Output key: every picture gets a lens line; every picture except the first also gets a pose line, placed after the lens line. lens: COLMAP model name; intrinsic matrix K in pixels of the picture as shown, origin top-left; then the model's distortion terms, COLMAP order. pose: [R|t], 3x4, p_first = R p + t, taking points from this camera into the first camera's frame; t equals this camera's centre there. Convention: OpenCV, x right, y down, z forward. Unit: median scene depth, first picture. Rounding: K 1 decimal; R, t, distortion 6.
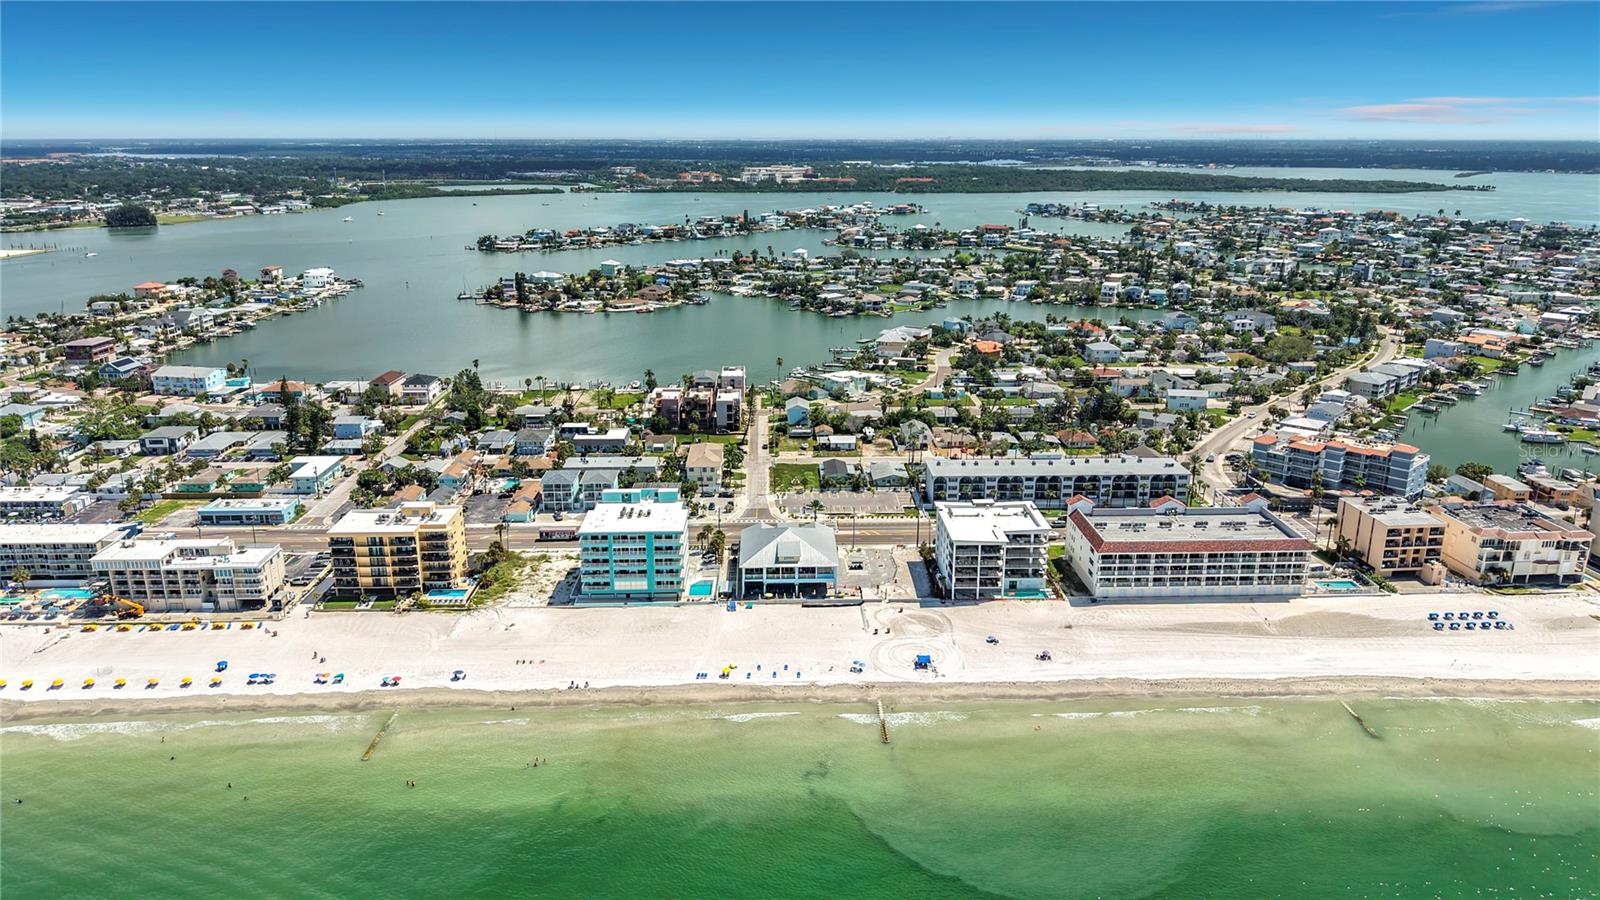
lens RADIAL K [[1065.3, 0, 801.7], [0, 1065.3, 451.7], [0, 0, 1]] dist [0.069995, -0.138240]
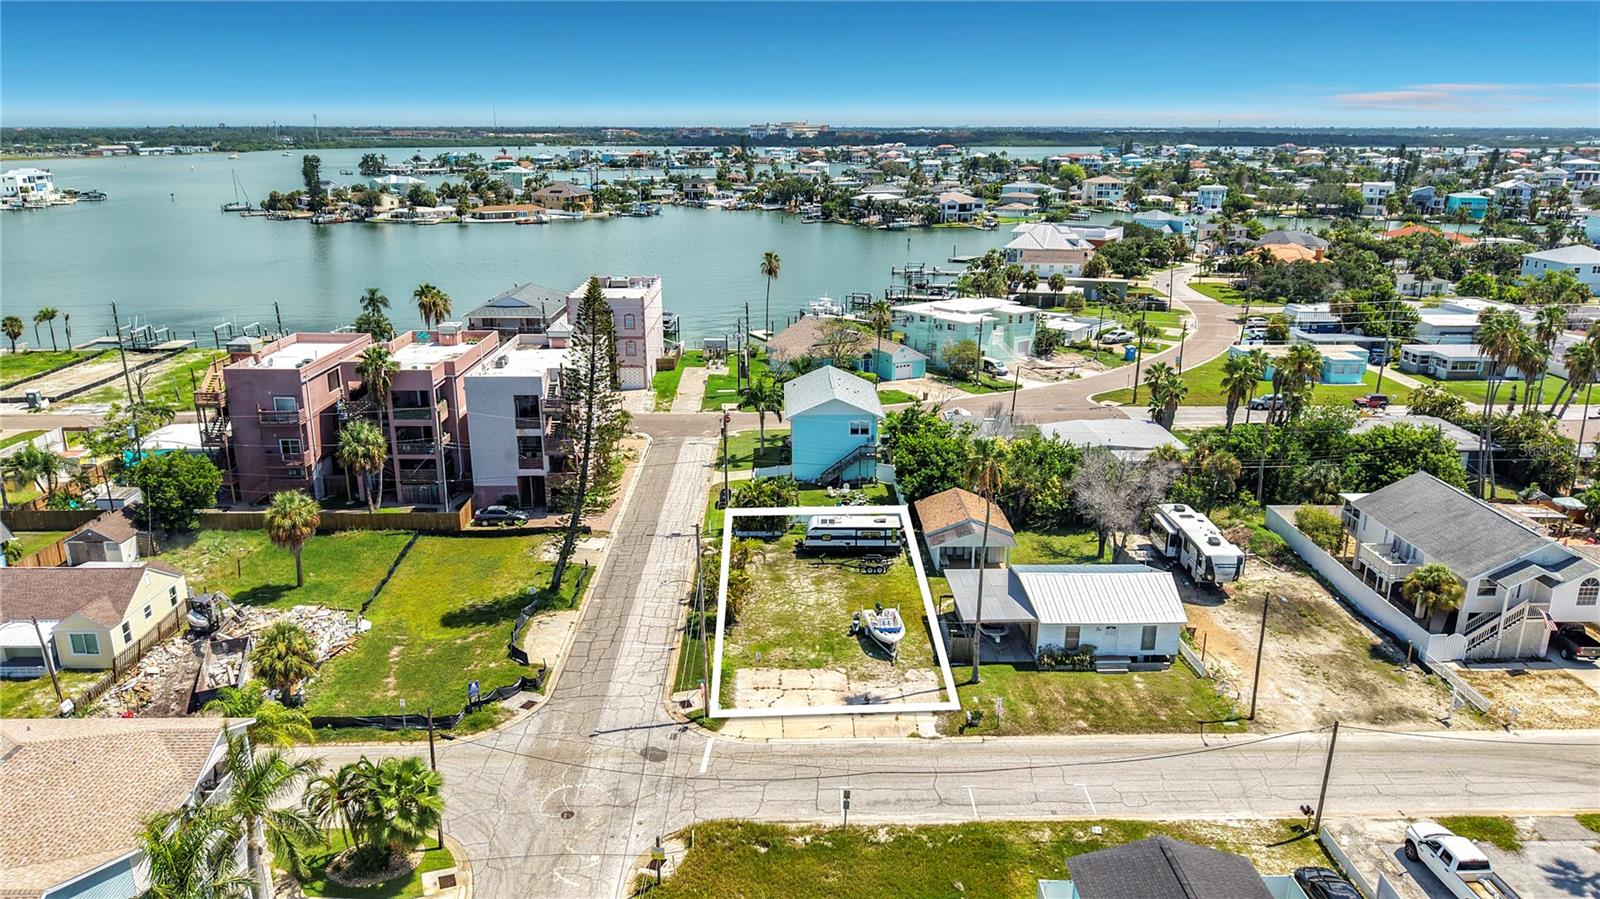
lens RADIAL K [[1074.3, 0, 799.0], [0, 1074.3, 454.9], [0, 0, 1]] dist [0.027432, -0.039983]
pose [[0.999895, 0.004763, -0.013669, -0.005845], [-0.004641, 0.999949, 0.008979, -0.023790], [0.013711, -0.008915, 0.999866, 0.541787]]
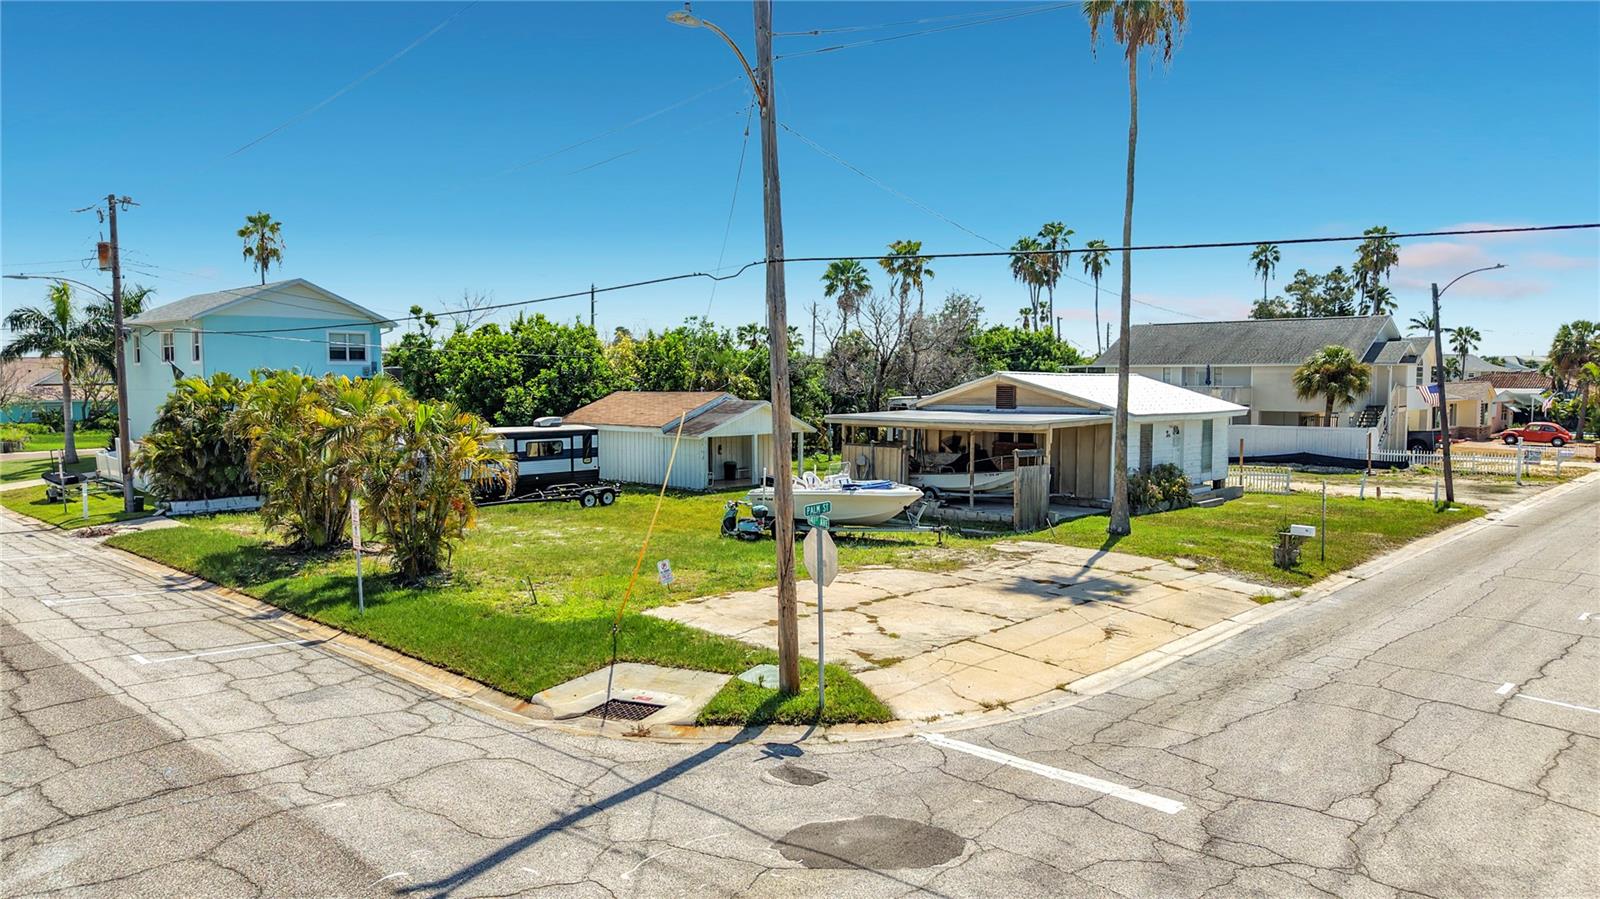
lens RADIAL K [[1065.3, 0, 801.7], [0, 1065.3, 451.2], [0, 0, 1]] dist [0.069995, -0.138240]
pose [[0.715818, -0.046540, 0.696735, -0.033009], [0.197783, 0.970429, -0.138379, 0.000703], [-0.669692, 0.236857, 0.703855, 0.627315]]
